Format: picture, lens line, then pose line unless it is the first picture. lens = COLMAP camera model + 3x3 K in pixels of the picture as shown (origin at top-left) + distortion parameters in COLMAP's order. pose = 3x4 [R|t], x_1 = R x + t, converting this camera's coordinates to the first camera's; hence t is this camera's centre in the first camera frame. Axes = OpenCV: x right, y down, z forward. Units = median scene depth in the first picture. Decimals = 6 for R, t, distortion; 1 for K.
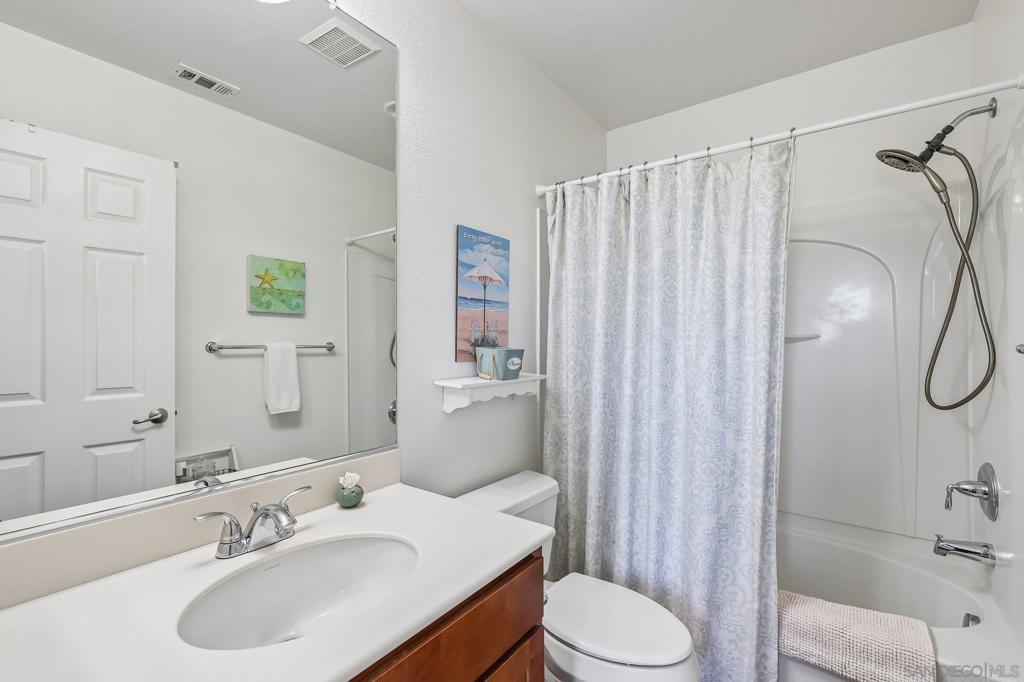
lens RADIAL K [[448.3, 0, 513.6], [0, 448.3, 341.6], [0, 0, 1]] dist [0.000560, -0.000379]
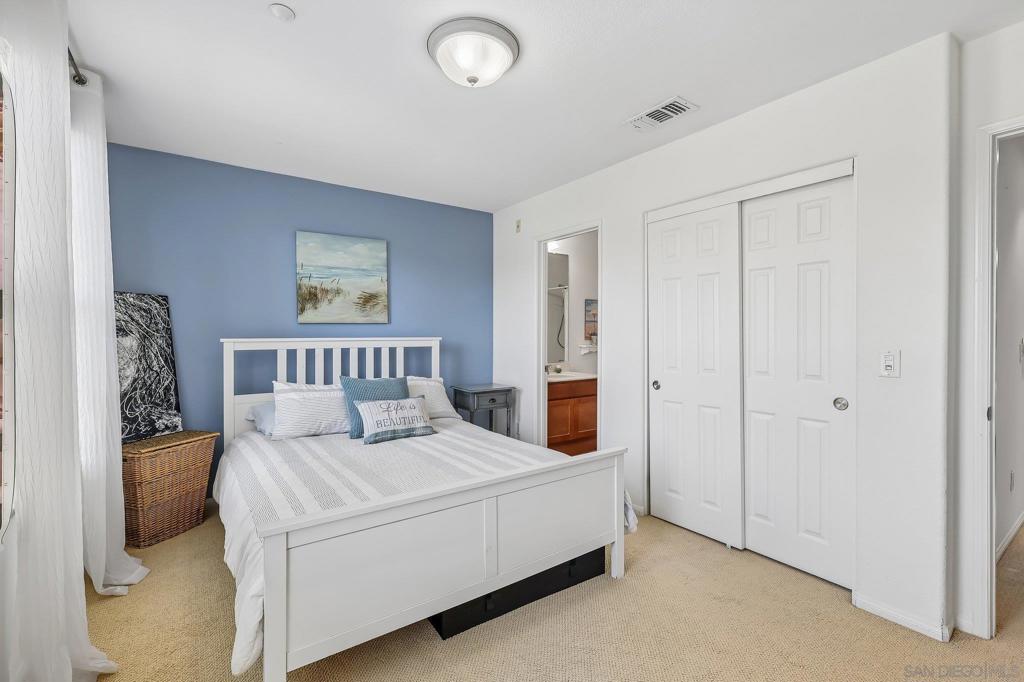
lens RADIAL K [[448.3, 0, 509.9], [0, 448.3, 337.7], [0, 0, 1]] dist [0.000560, -0.000379]
pose [[0.938241, -0.003965, -0.345960, 0.506448], [0.007266, 0.999940, 0.008245, -0.004847], [0.345906, -0.010250, 0.938213, -2.358336]]
